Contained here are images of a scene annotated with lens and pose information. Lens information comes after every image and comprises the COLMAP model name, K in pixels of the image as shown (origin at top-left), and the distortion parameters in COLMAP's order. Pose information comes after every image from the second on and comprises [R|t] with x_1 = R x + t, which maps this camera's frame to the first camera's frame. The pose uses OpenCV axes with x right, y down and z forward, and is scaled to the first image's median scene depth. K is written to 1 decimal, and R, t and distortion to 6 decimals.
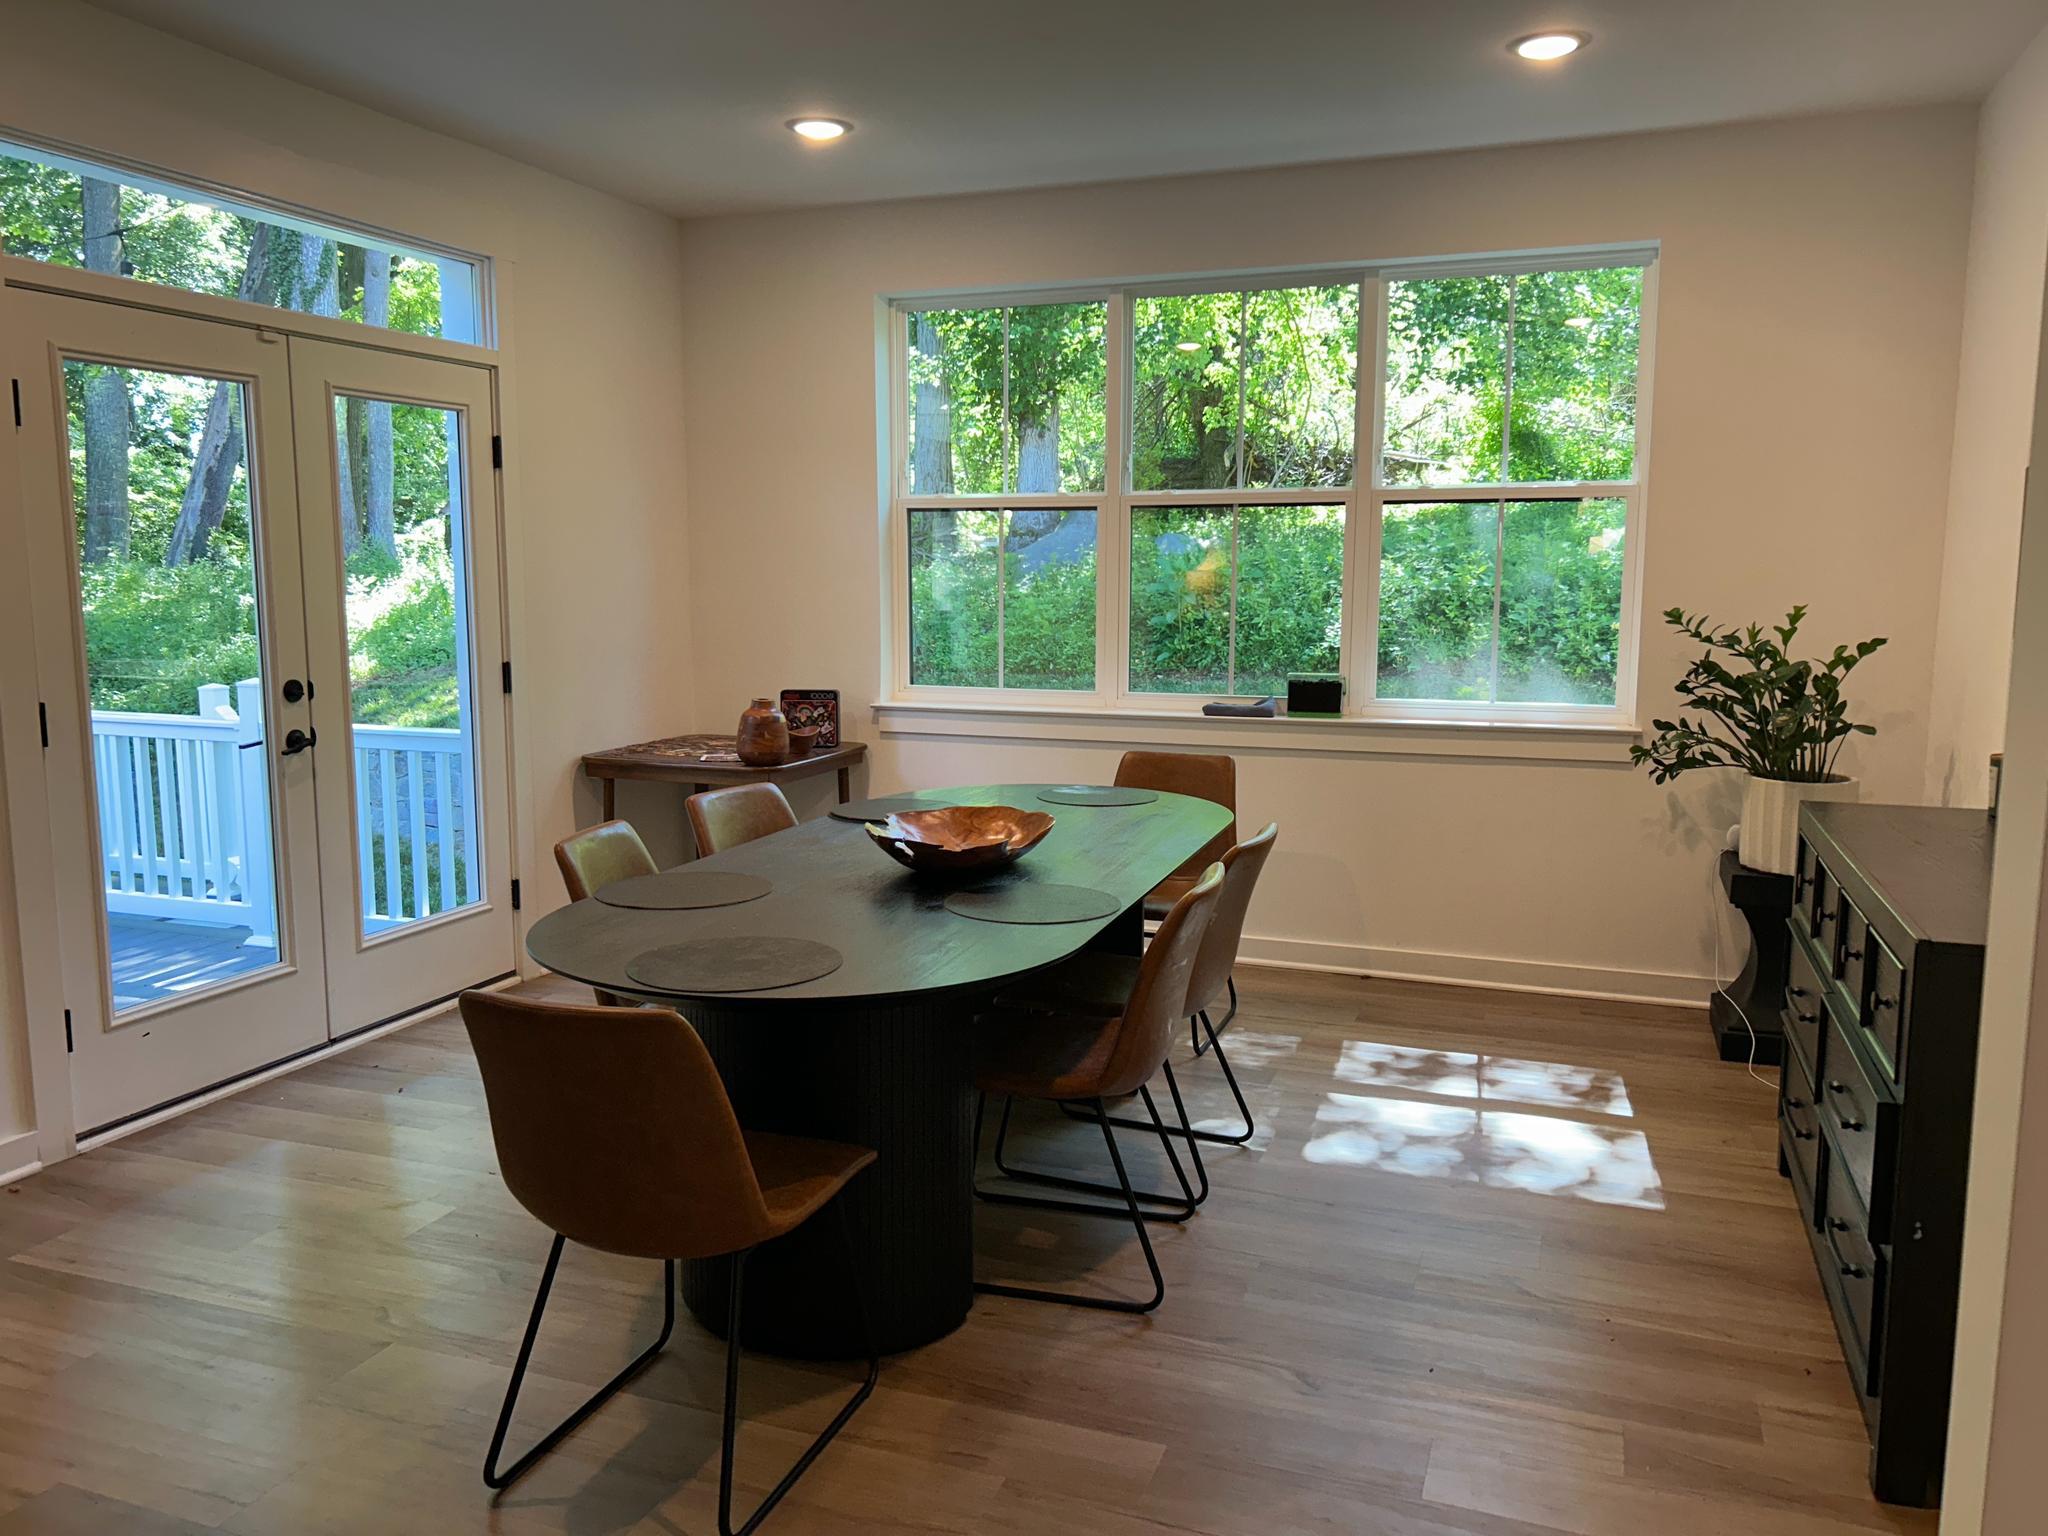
lens RADIAL K [[1541.9, 0, 1026.1], [0, 1541.9, 765.5], [0, 0, 1]] dist [0.073253, 0.000902]
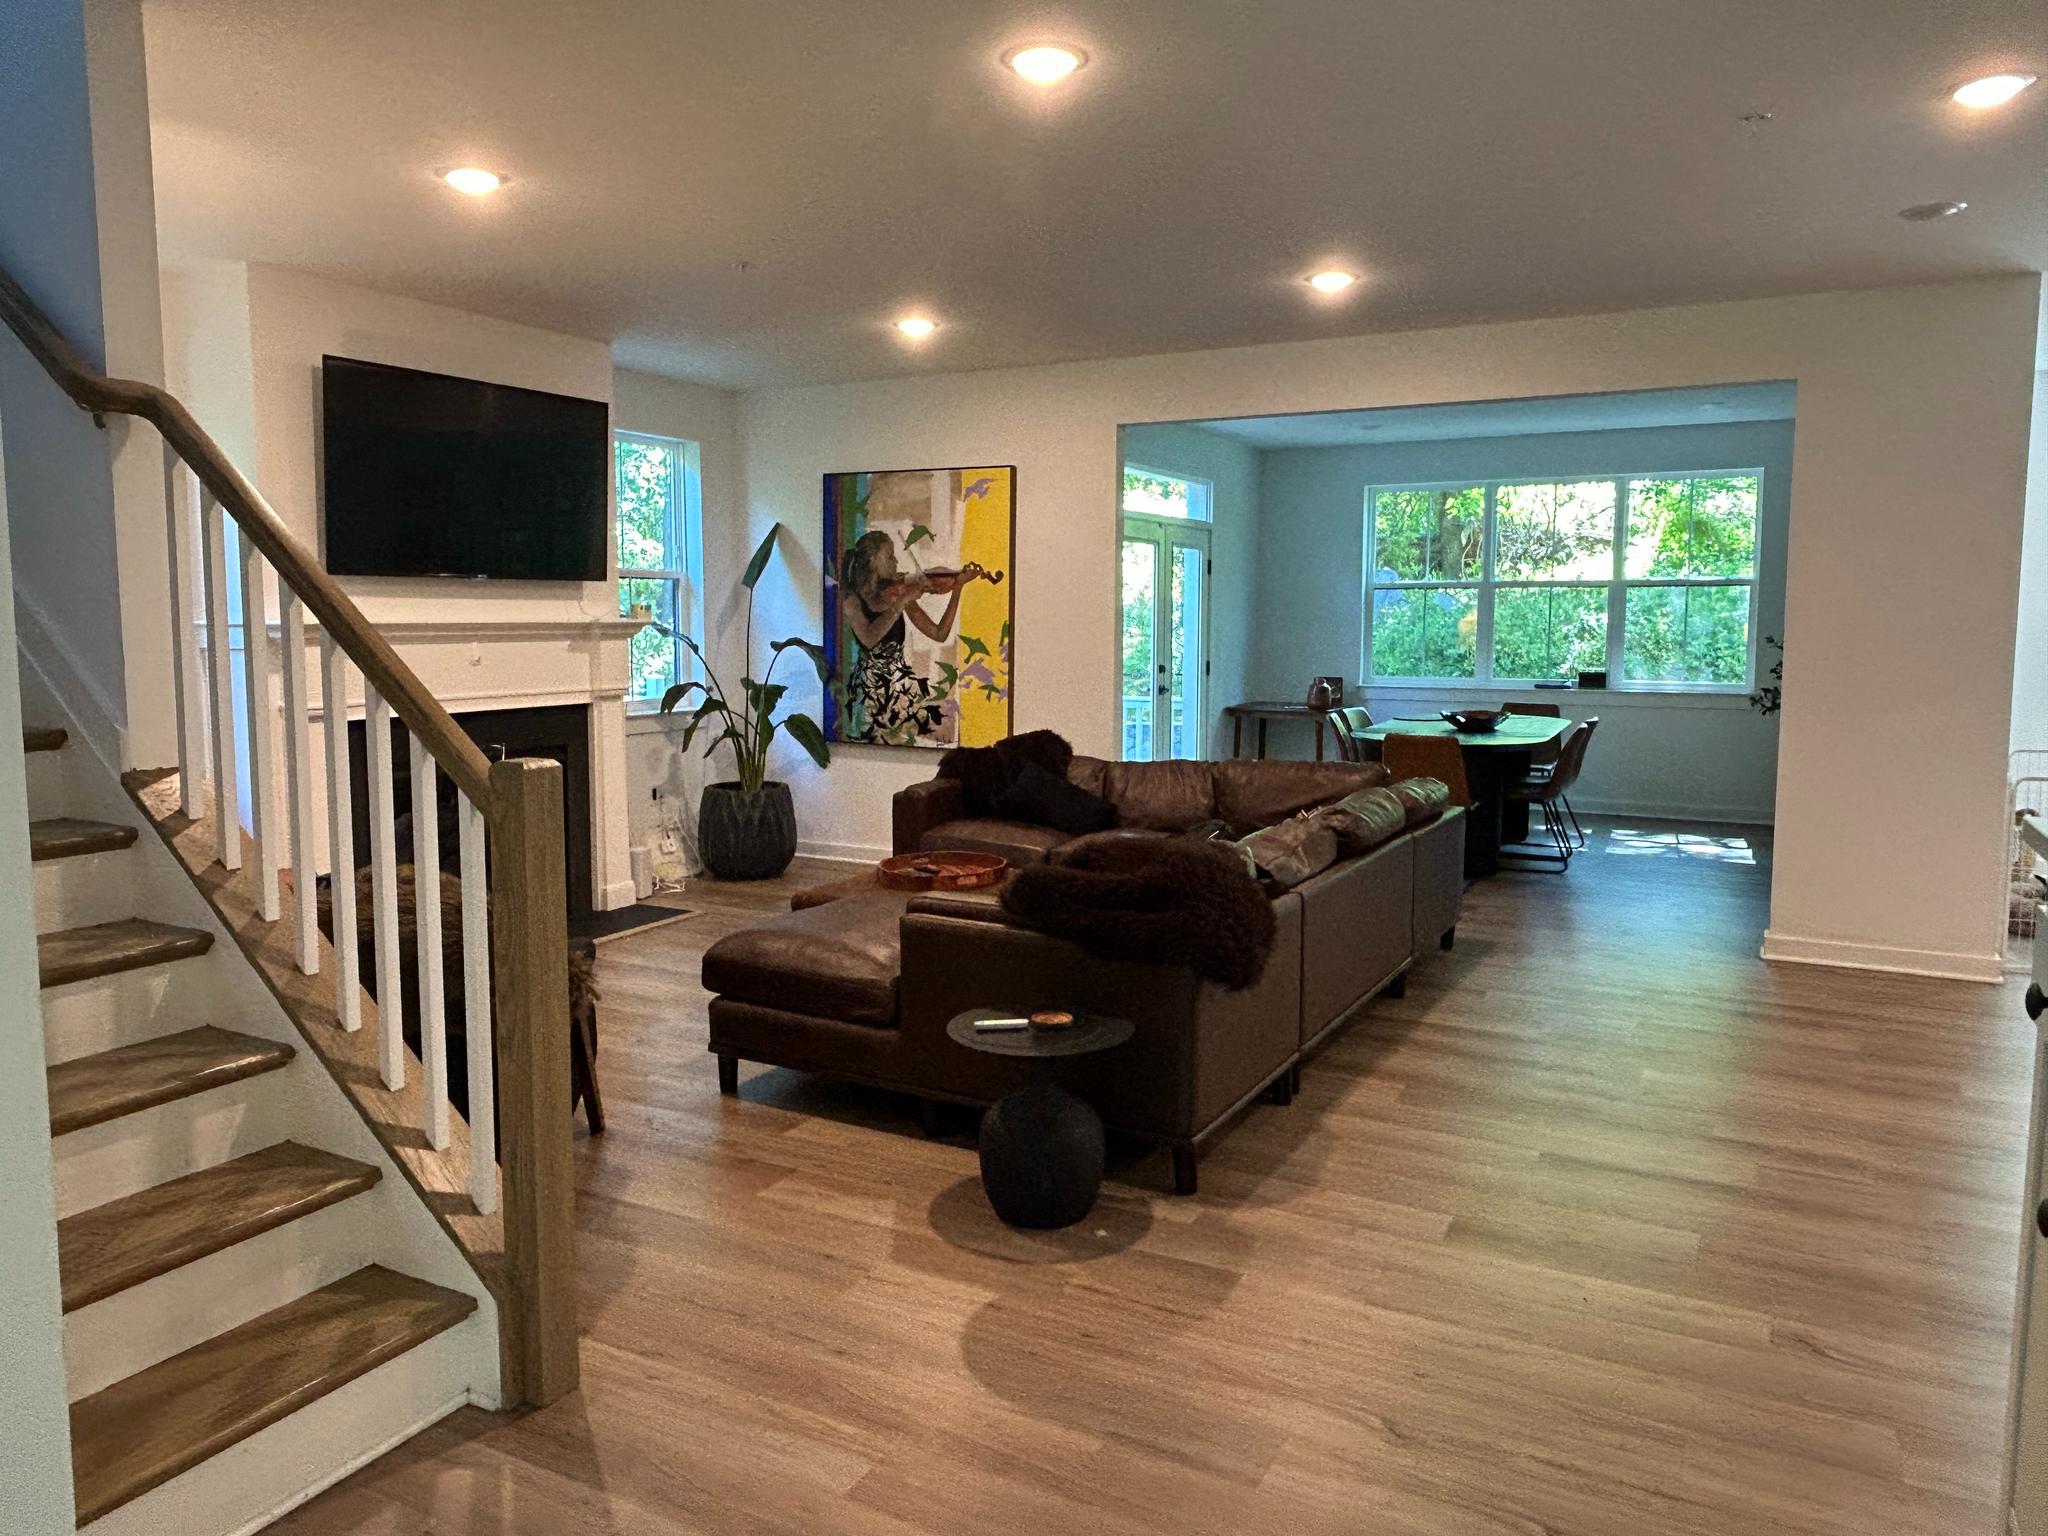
lens RADIAL K [[1367.8, 0, 1021.8], [0, 1367.8, 765.9], [0, 0, 1]] dist [0.005526, 0.001045]
pose [[0.989155, 0.014965, -0.146112, -0.160464], [-0.018054, 0.999640, -0.019838, 0.065169], [0.145763, 0.022261, 0.989069, -0.494443]]
